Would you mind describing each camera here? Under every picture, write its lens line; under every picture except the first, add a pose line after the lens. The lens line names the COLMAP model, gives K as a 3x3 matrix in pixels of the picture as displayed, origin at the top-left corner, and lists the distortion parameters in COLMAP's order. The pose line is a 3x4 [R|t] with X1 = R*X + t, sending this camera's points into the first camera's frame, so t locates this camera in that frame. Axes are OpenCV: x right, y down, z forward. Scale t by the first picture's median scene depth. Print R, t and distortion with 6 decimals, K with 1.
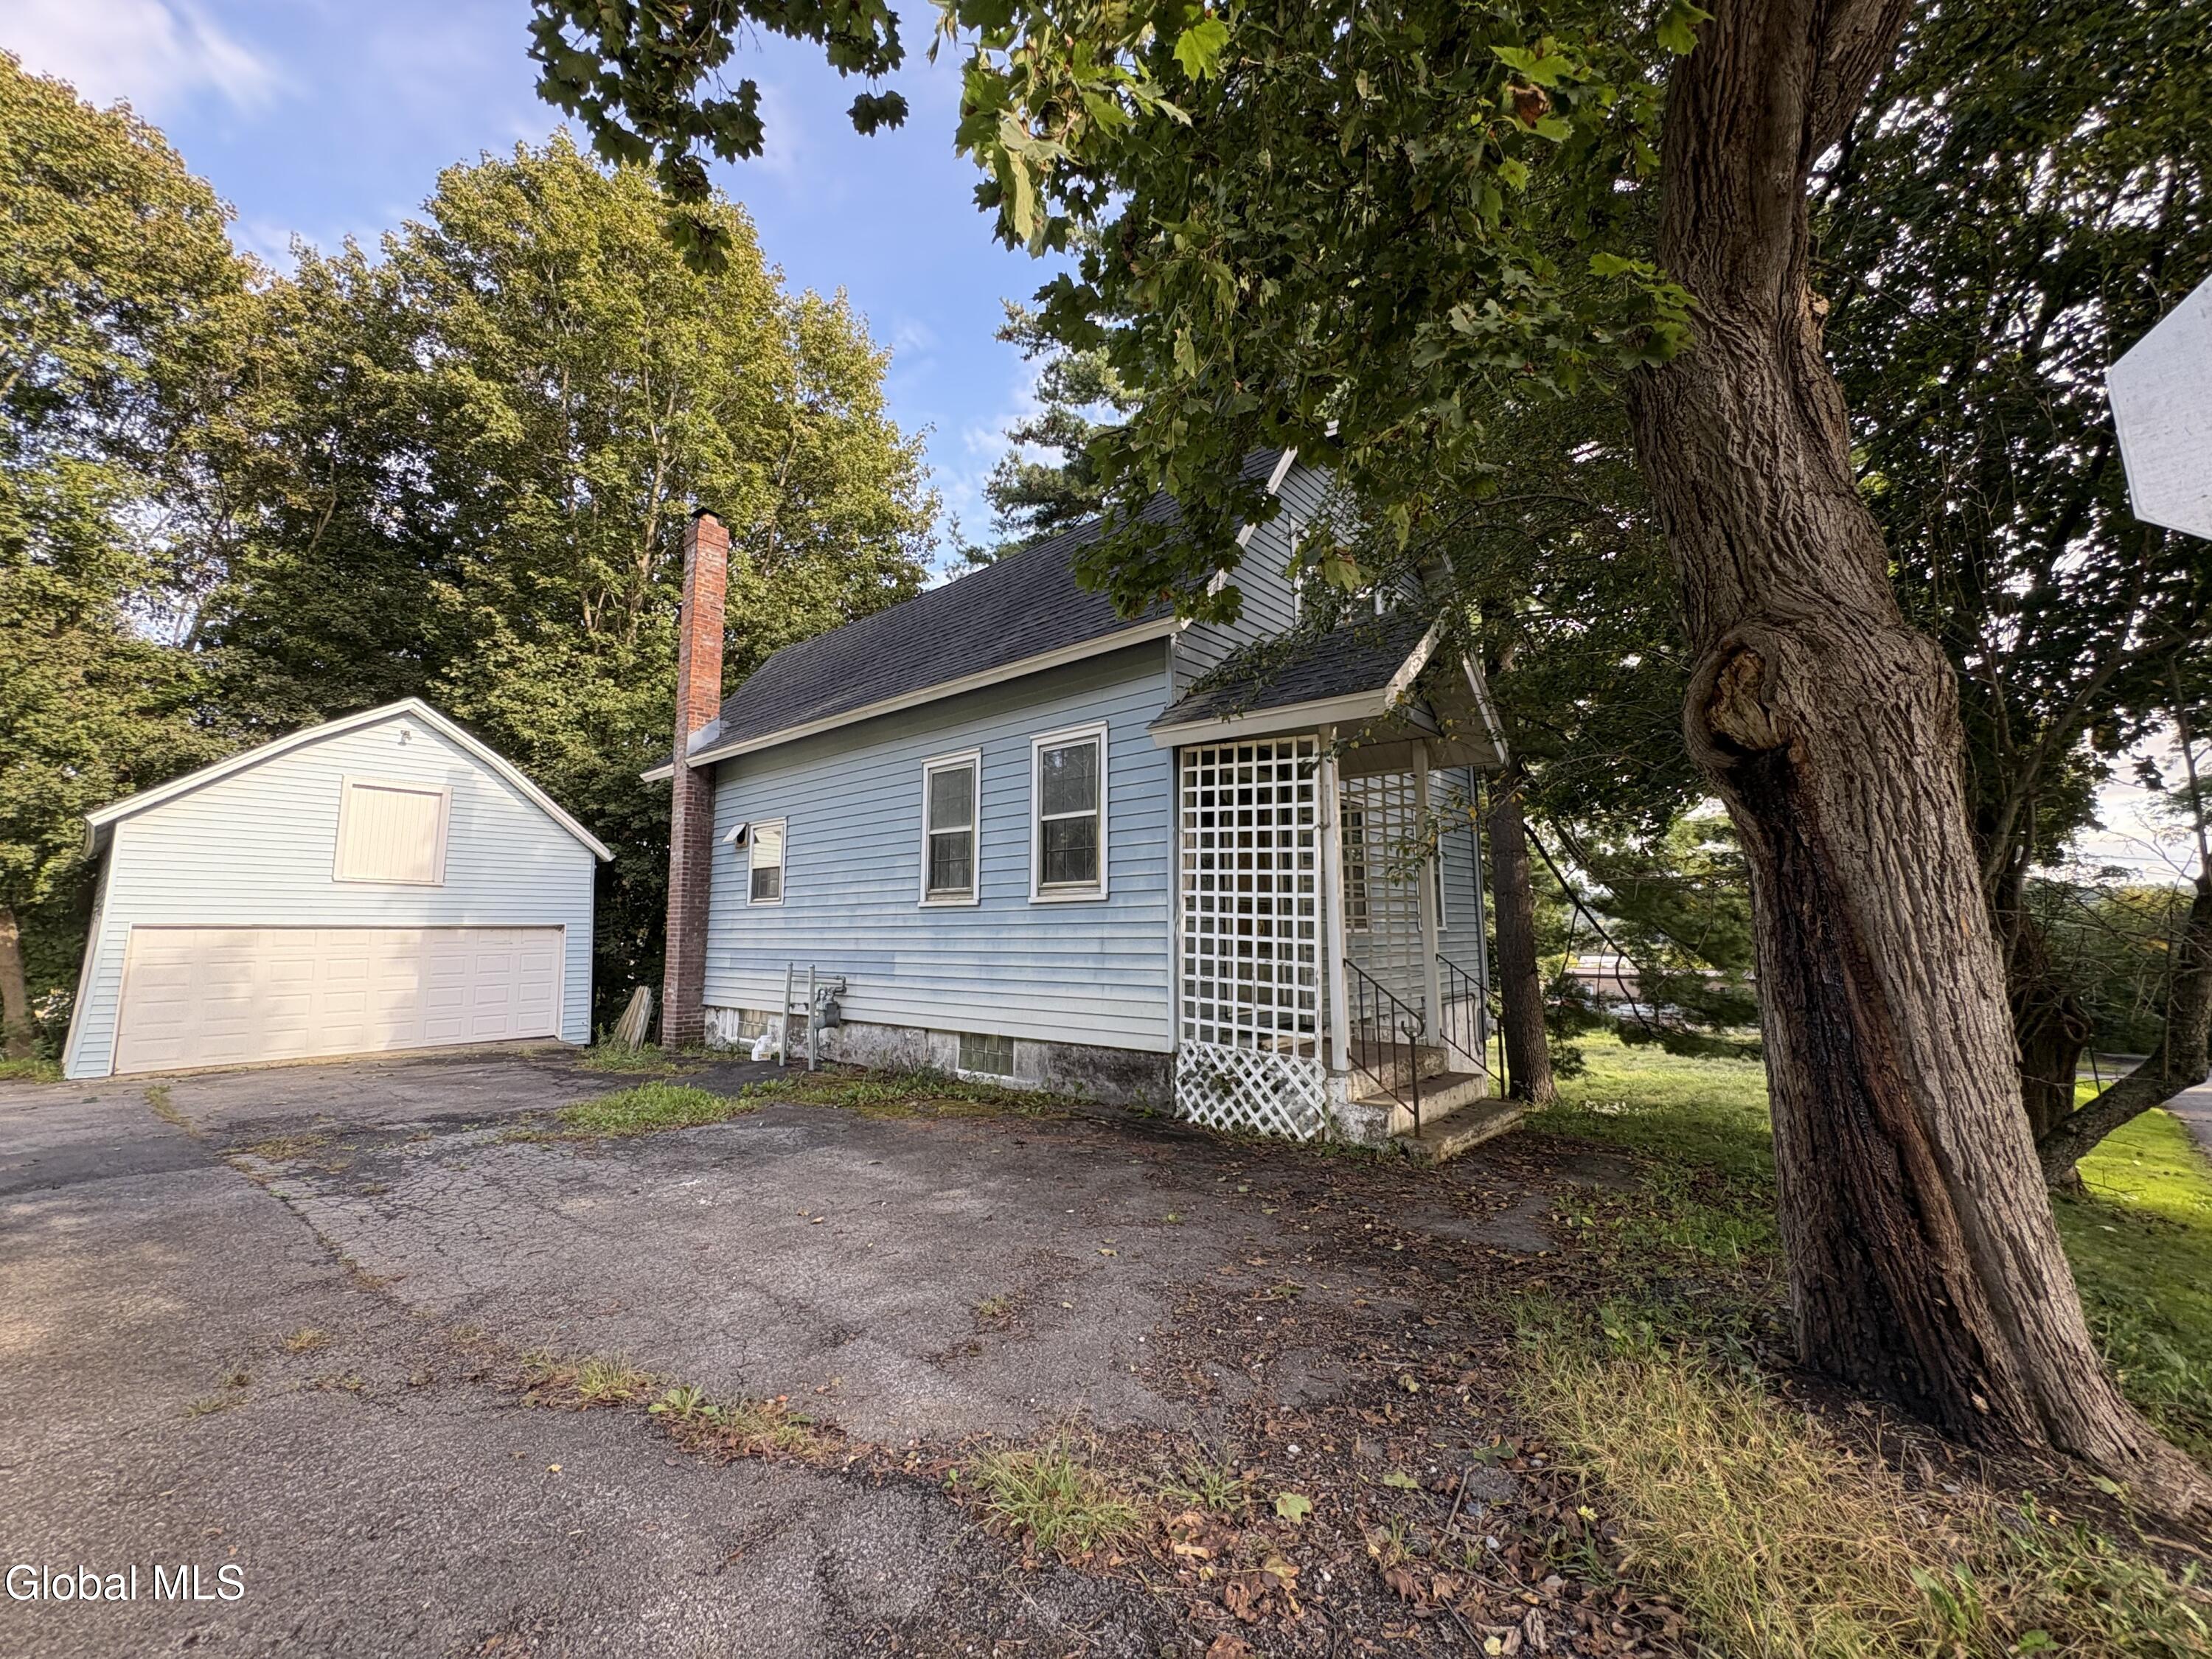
lens RADIAL K [[881.9, 0, 1109.7], [0, 881.9, 827.0], [0, 0, 1]] dist [0.000664, -0.000146]
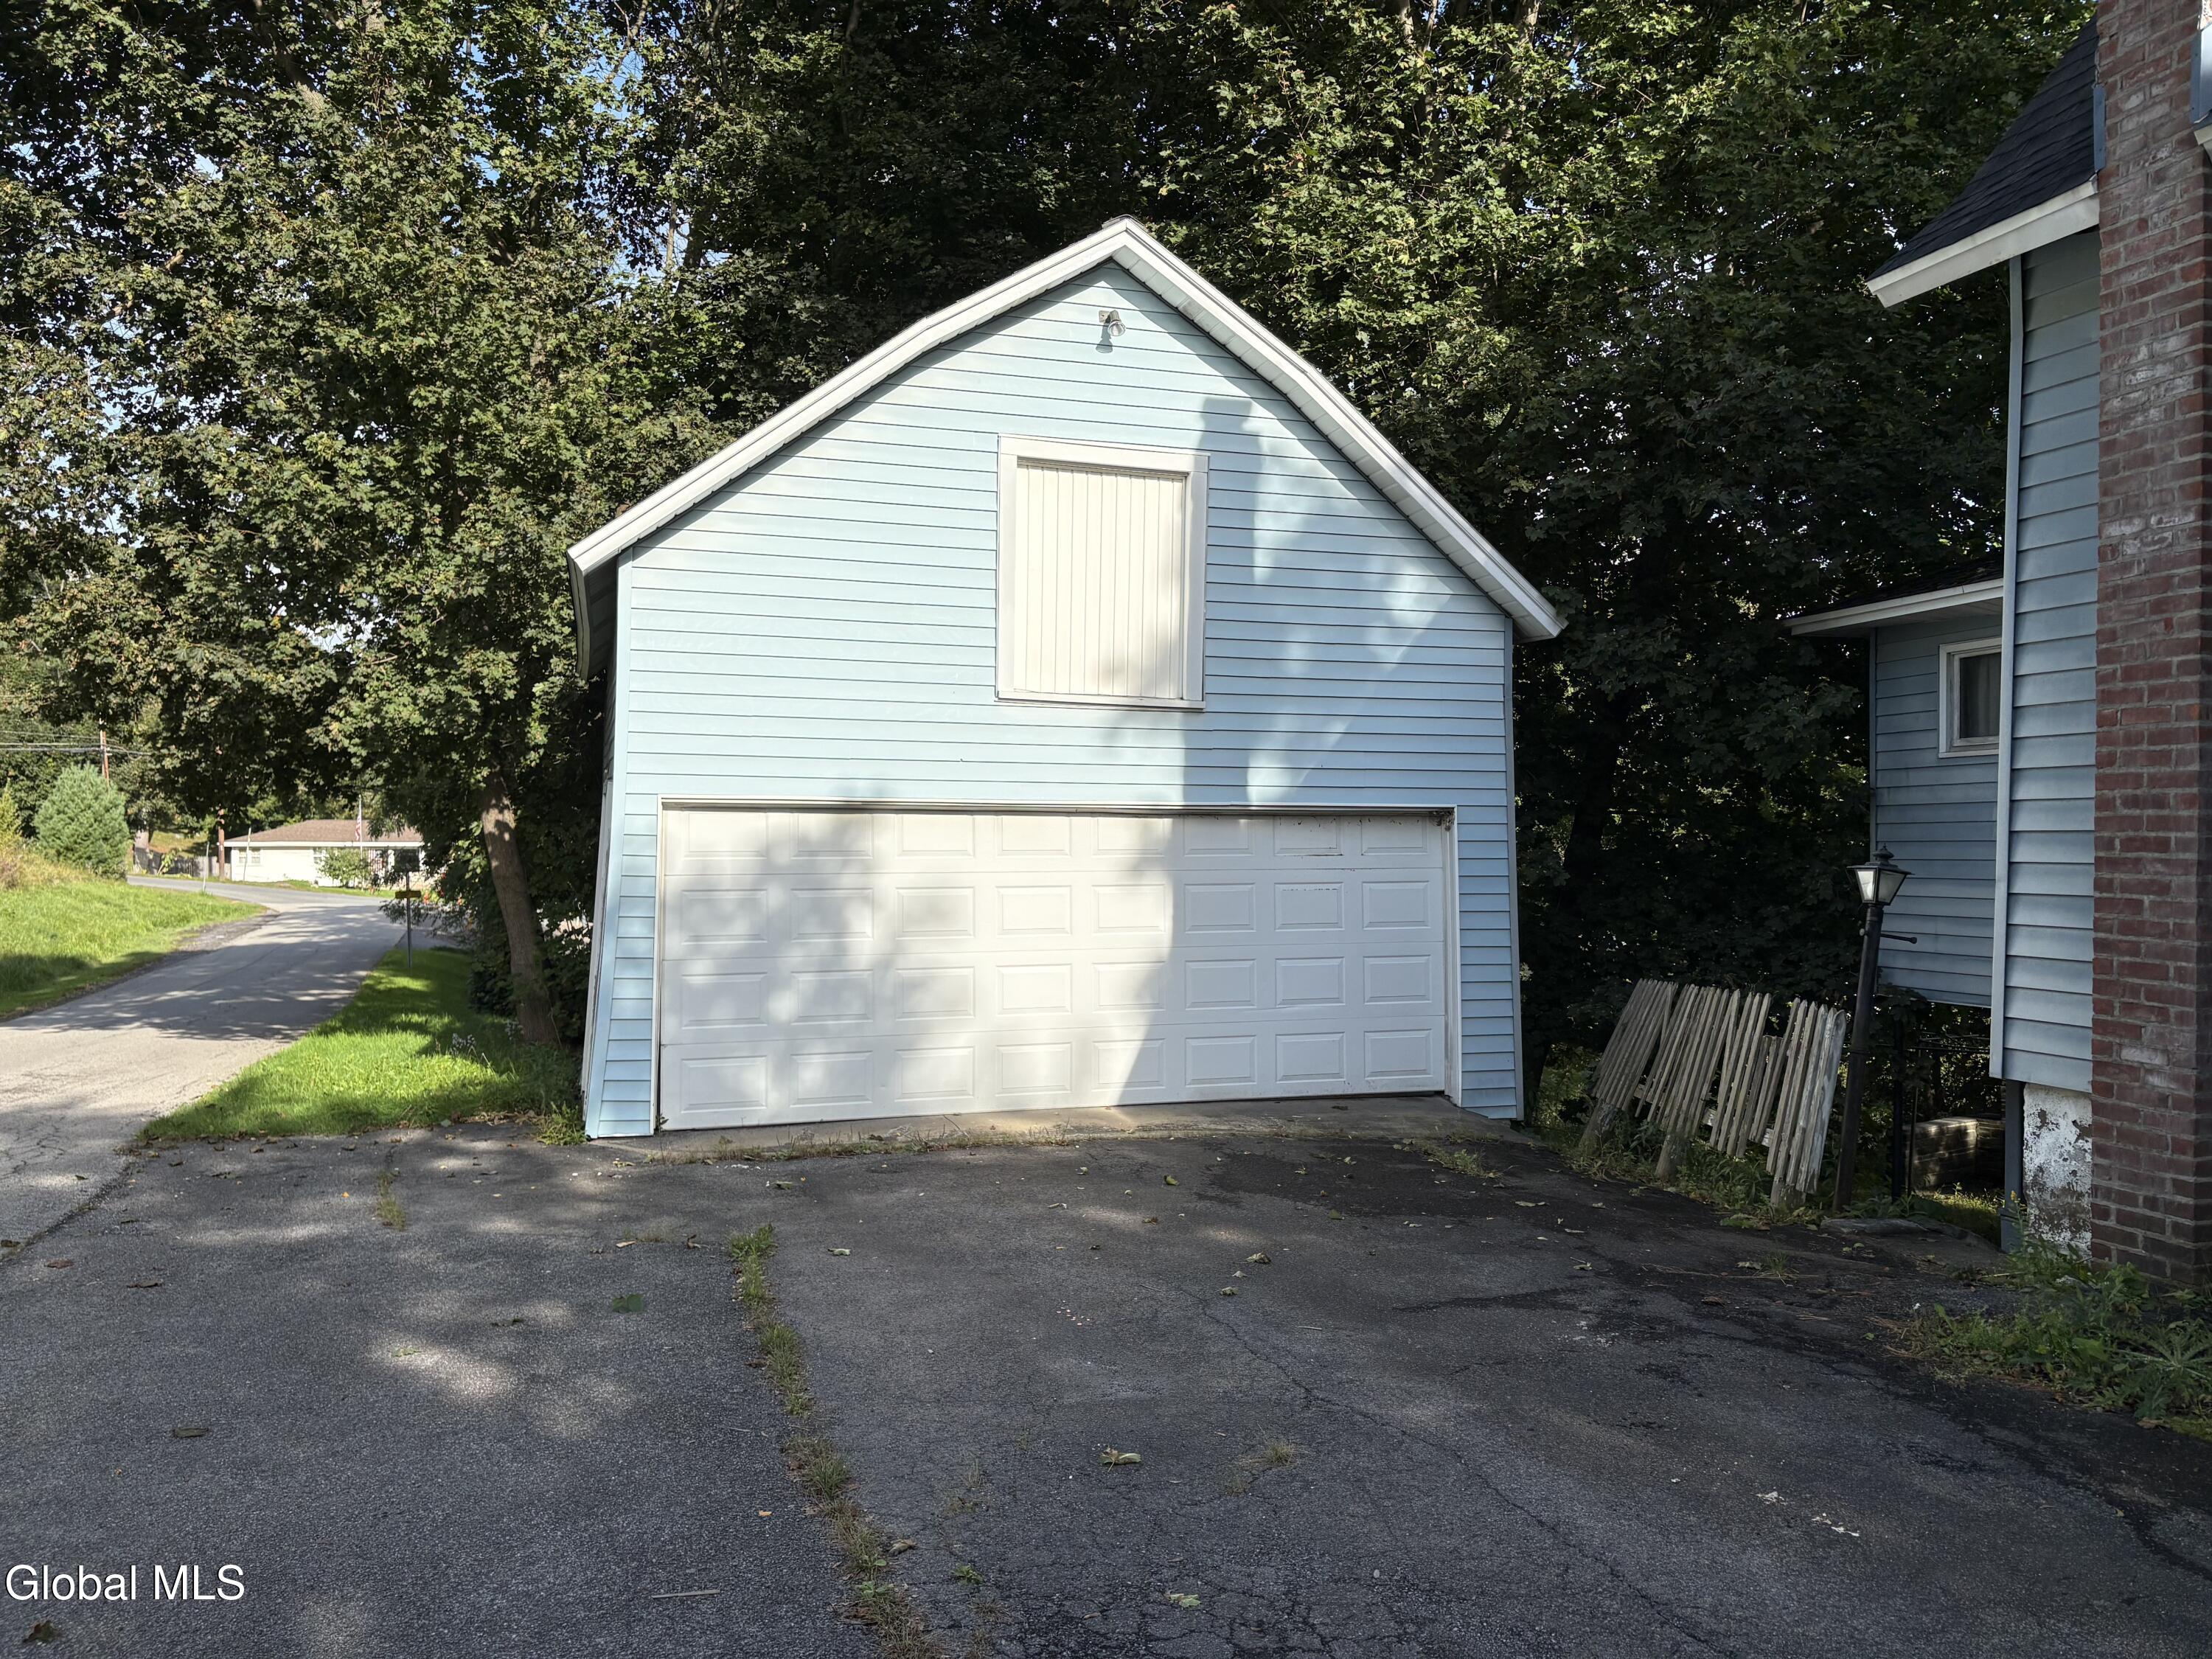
lens RADIAL K [[1661.7, 0, 1106.3], [0, 1661.7, 836.1], [0, 0, 1]] dist [0.039967, -0.037286]
pose [[0.845976, 0.013998, -0.533037, -0.384624], [0.049543, 0.993268, 0.104713, 0.042740], [0.530914, -0.114993, 0.839587, 0.335987]]
